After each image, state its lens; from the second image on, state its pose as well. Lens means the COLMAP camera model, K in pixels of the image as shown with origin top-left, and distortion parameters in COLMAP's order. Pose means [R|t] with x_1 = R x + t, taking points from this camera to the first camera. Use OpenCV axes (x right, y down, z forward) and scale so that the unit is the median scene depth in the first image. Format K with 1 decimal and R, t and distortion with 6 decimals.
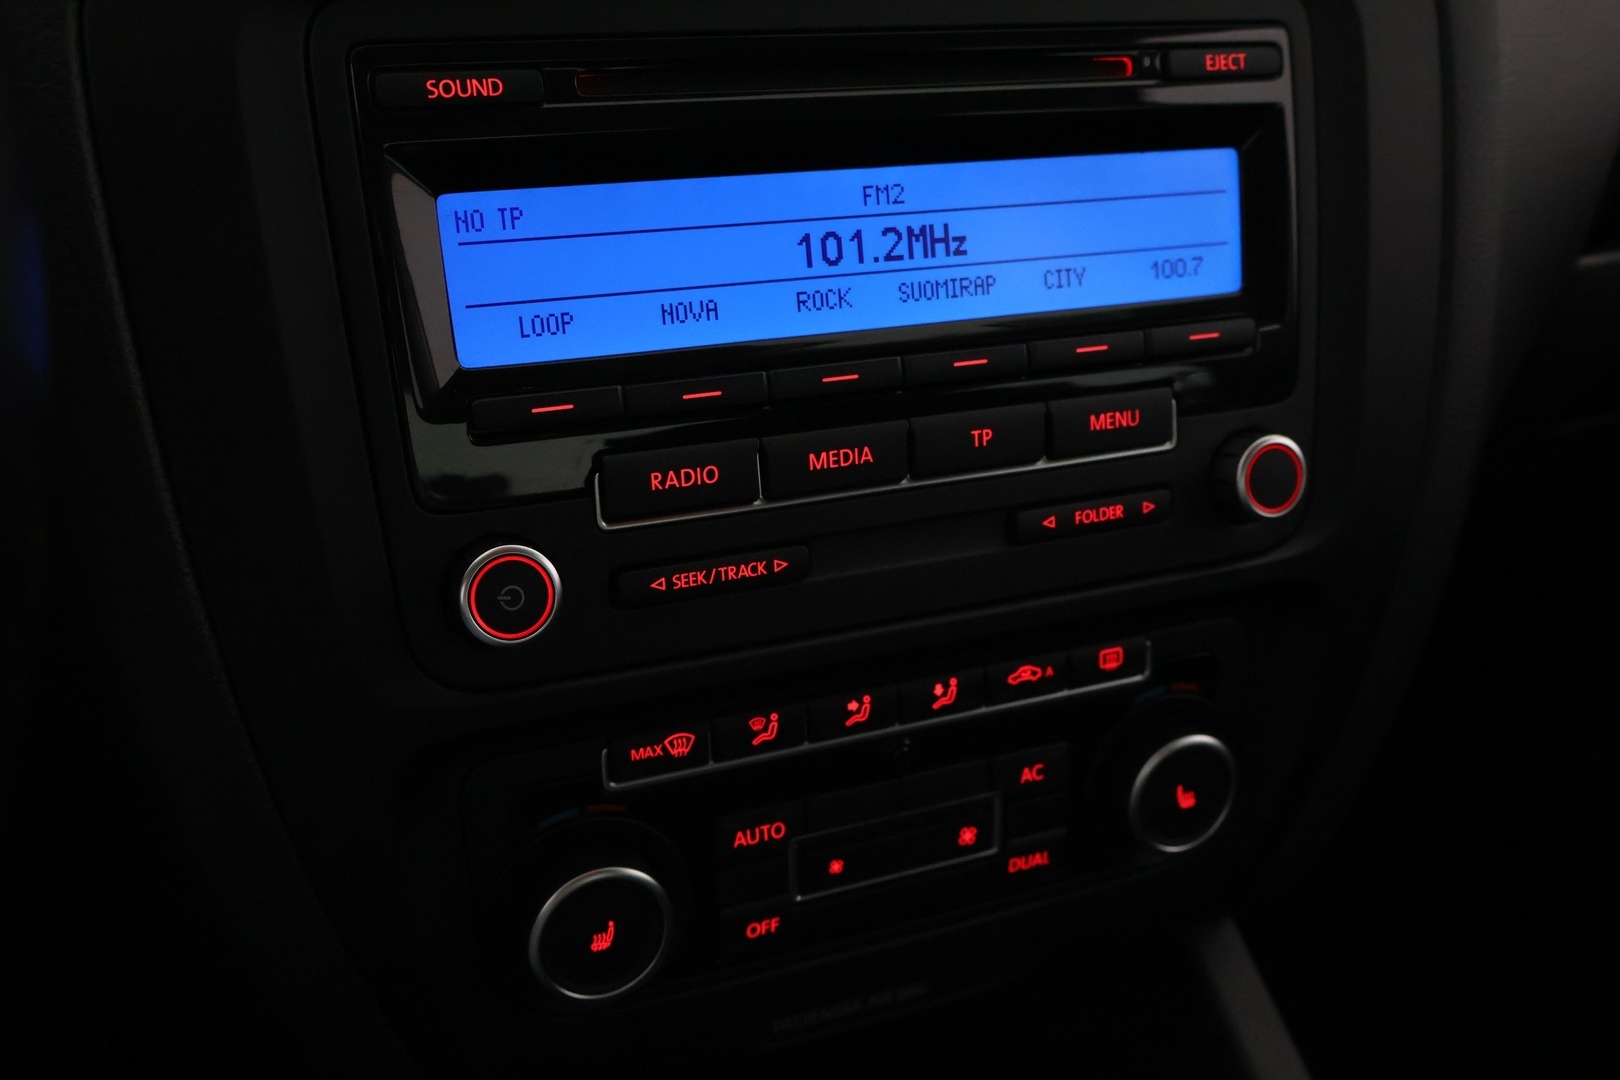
lens RADIAL K [[1648.1, 0, 809.7], [0, 1648.1, 539.3], [0, 0, 1]] dist [0.019812, 0.000000]
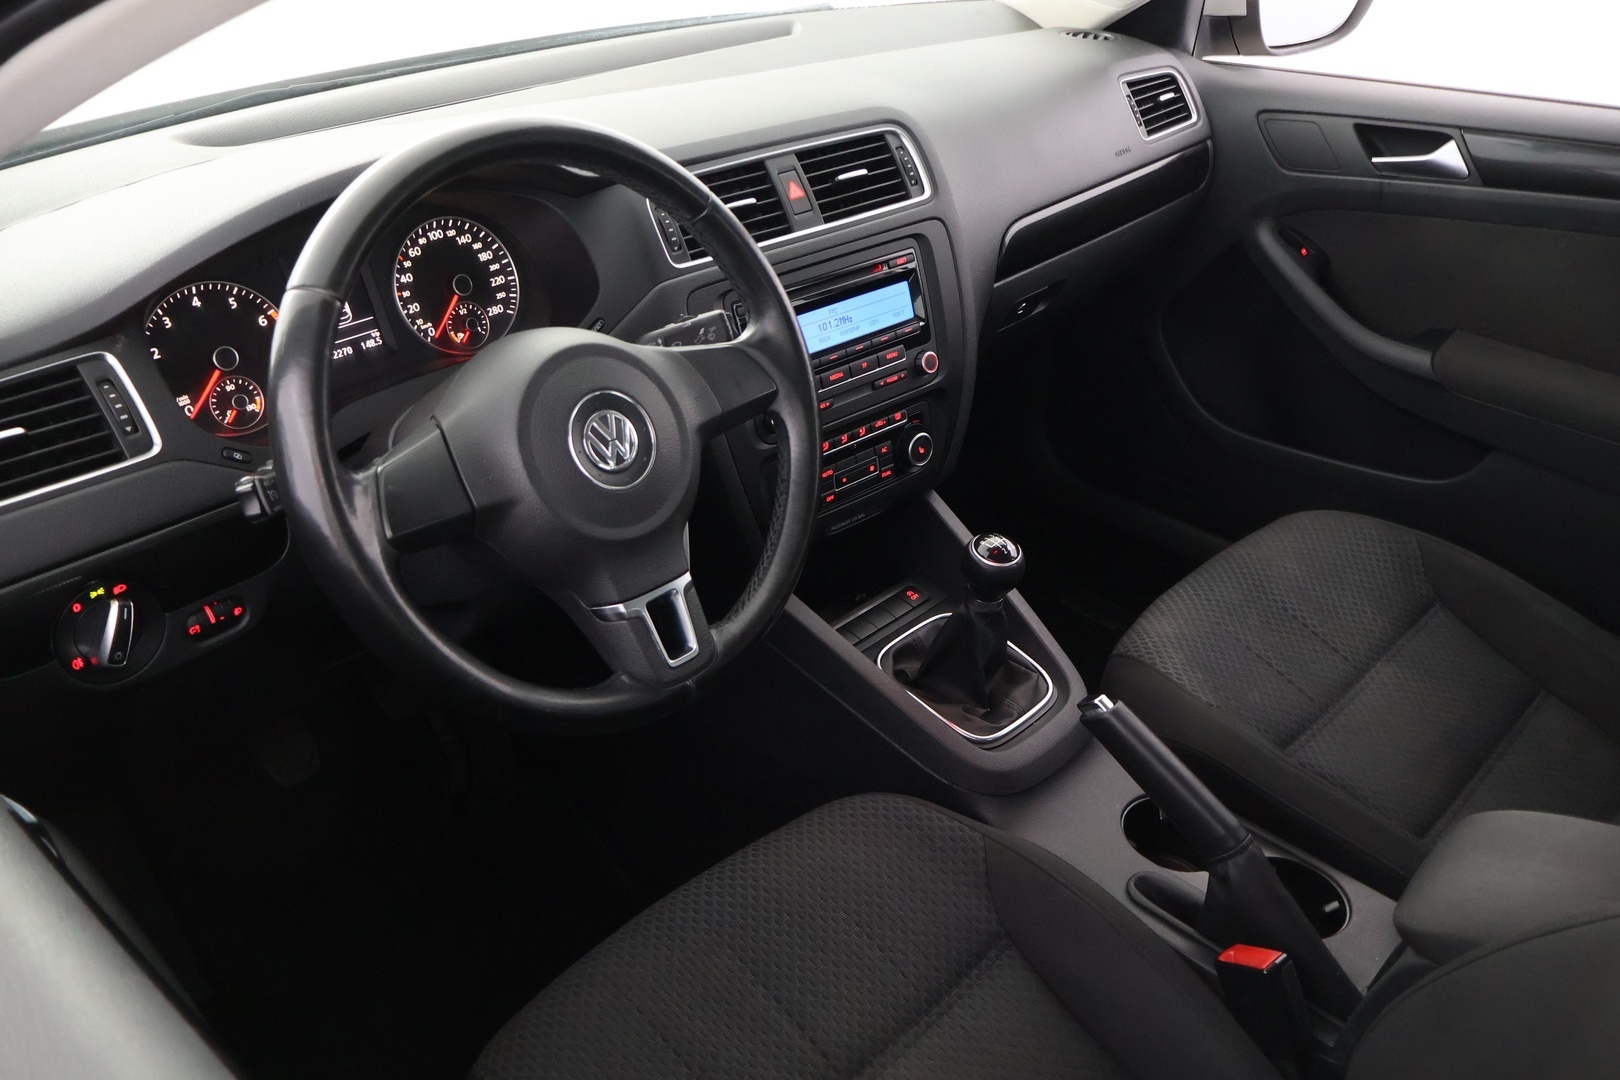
lens RADIAL K [[1350.5, 0, 807.4], [0, 1350.5, 542.3], [0, 0, 1]] dist [-0.007932, 0.000585]
pose [[0.952804, -0.203333, 0.225433, -0.846274], [0.184221, 0.977470, 0.103029, -0.004231], [-0.241303, -0.056637, 0.968796, -2.160264]]
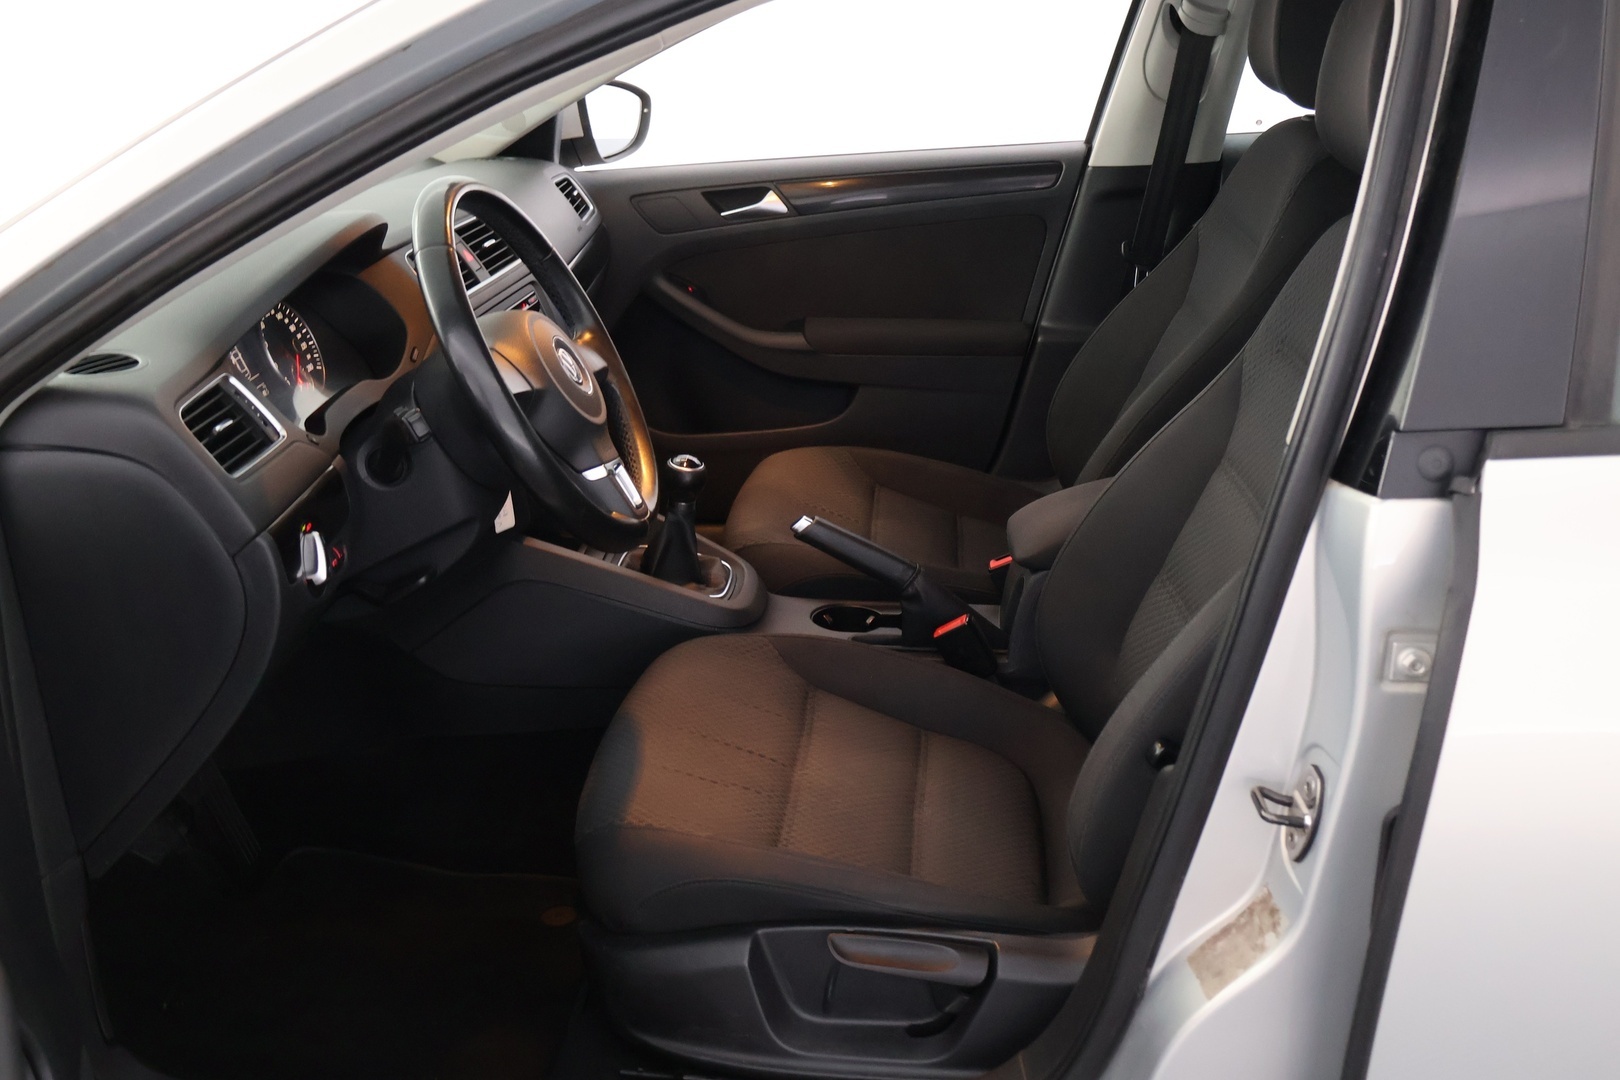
lens RADIAL K [[1648.1, 0, 811.6], [0, 1648.1, 540.6], [0, 0, 1]] dist [0.019812, 0.000000]
pose [[0.532064, -0.360320, 0.766210, -3.725621], [0.430733, 0.894272, 0.121437, 0.153843], [-0.728956, 0.265419, 0.631011, -2.905841]]
